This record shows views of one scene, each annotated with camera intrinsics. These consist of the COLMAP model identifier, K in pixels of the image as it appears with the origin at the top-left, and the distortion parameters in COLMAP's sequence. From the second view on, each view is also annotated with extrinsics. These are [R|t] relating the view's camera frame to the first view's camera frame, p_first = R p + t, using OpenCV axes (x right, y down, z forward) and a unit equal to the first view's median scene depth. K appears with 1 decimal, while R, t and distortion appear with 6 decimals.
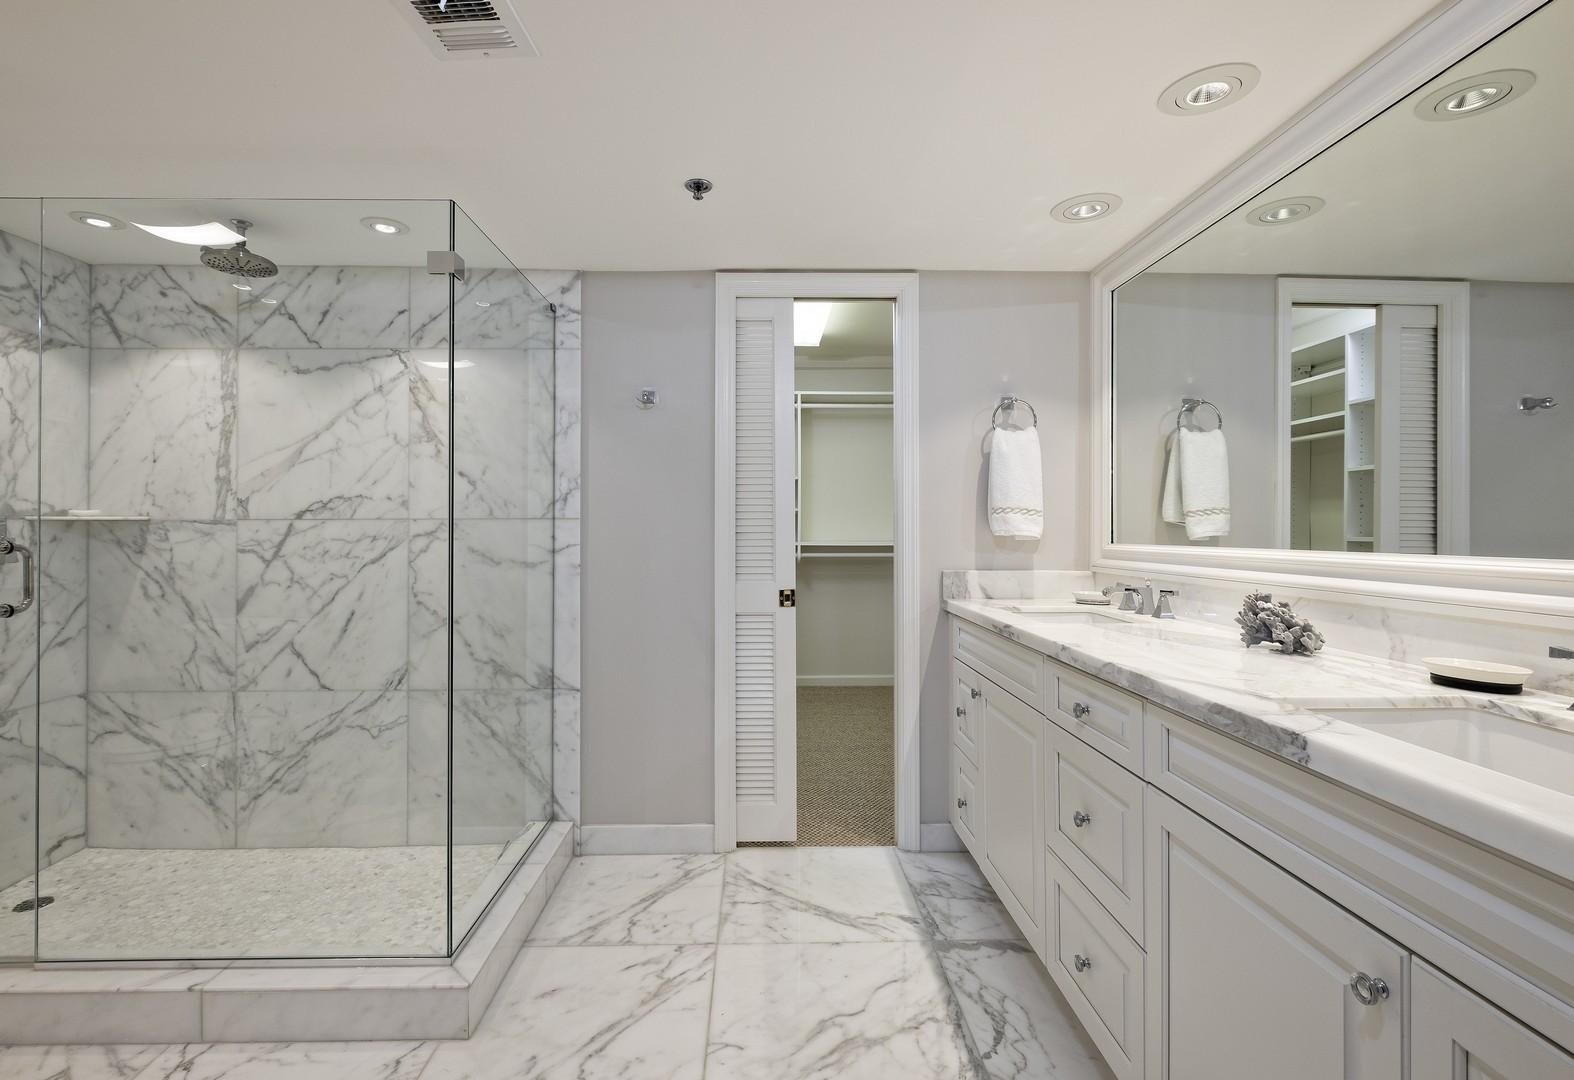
lens RADIAL K [[777.4, 0, 759.3], [0, 777.4, 521.7], [0, 0, 1]] dist [0.016675, -0.017428]
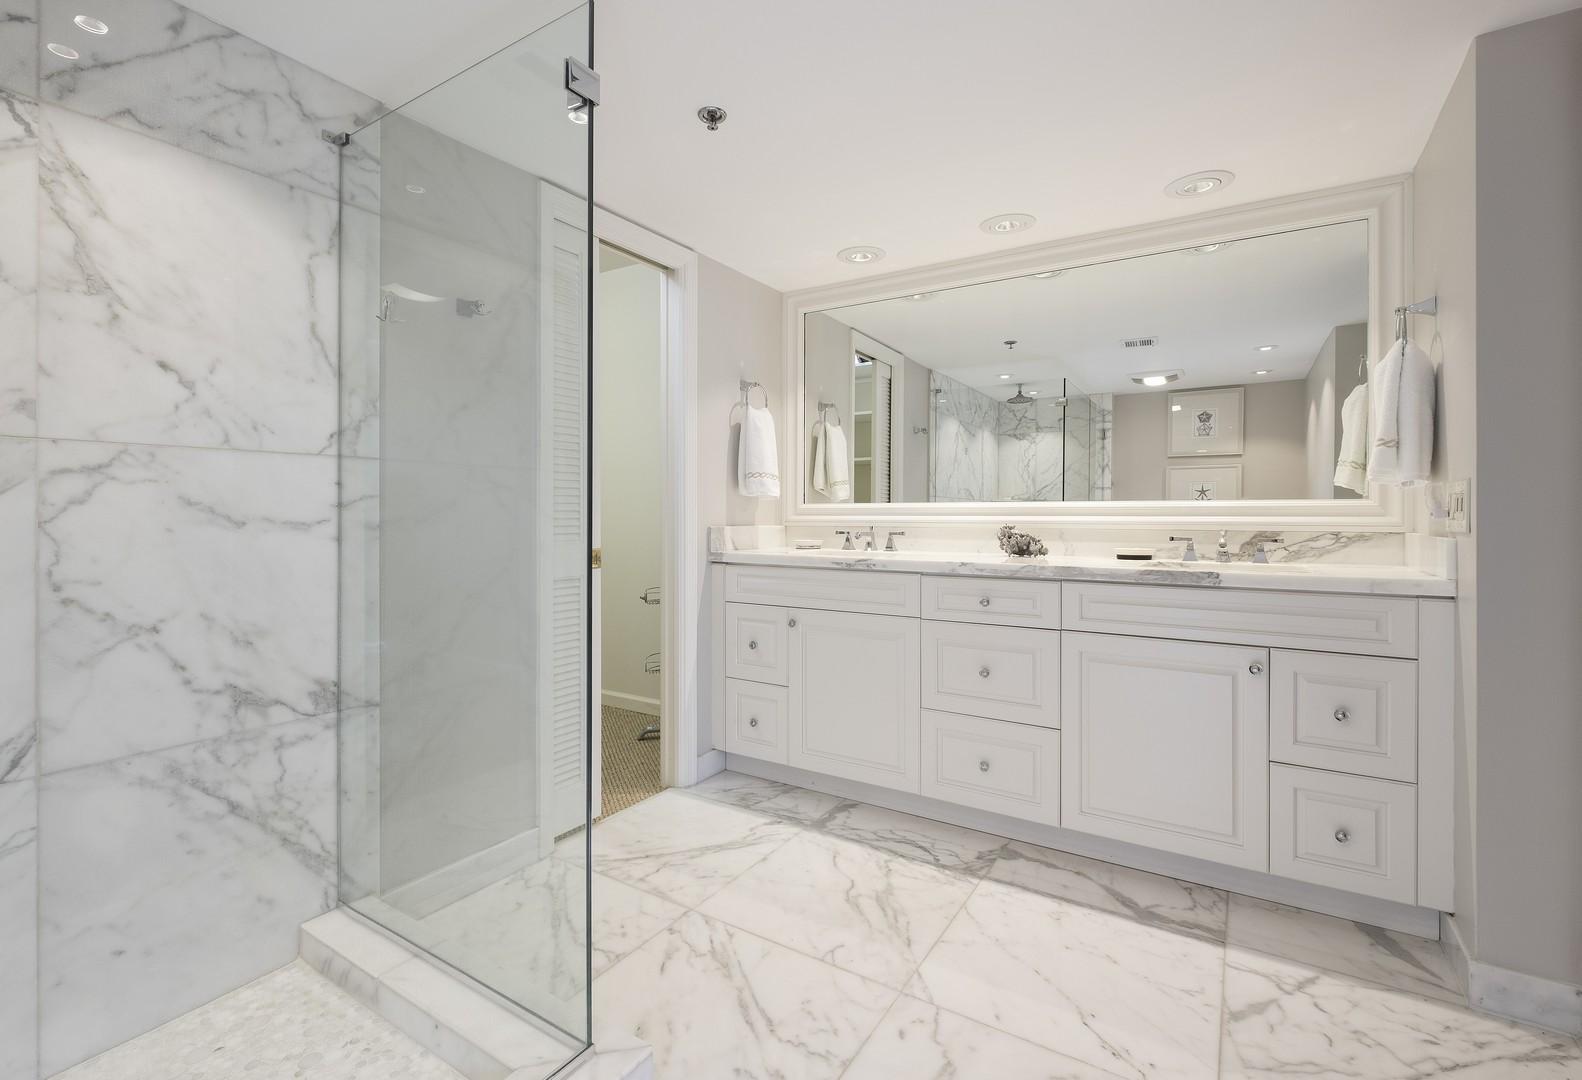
lens RADIAL K [[781.3, 0, 763.2], [0, 781.3, 521.6], [0, 0, 1]] dist [0.016675, -0.017428]
pose [[0.507777, -0.001960, 0.861486, -0.659791], [-0.008261, 0.999940, 0.007144, 0.044254], [-0.861449, -0.010745, 0.507731, 0.345809]]
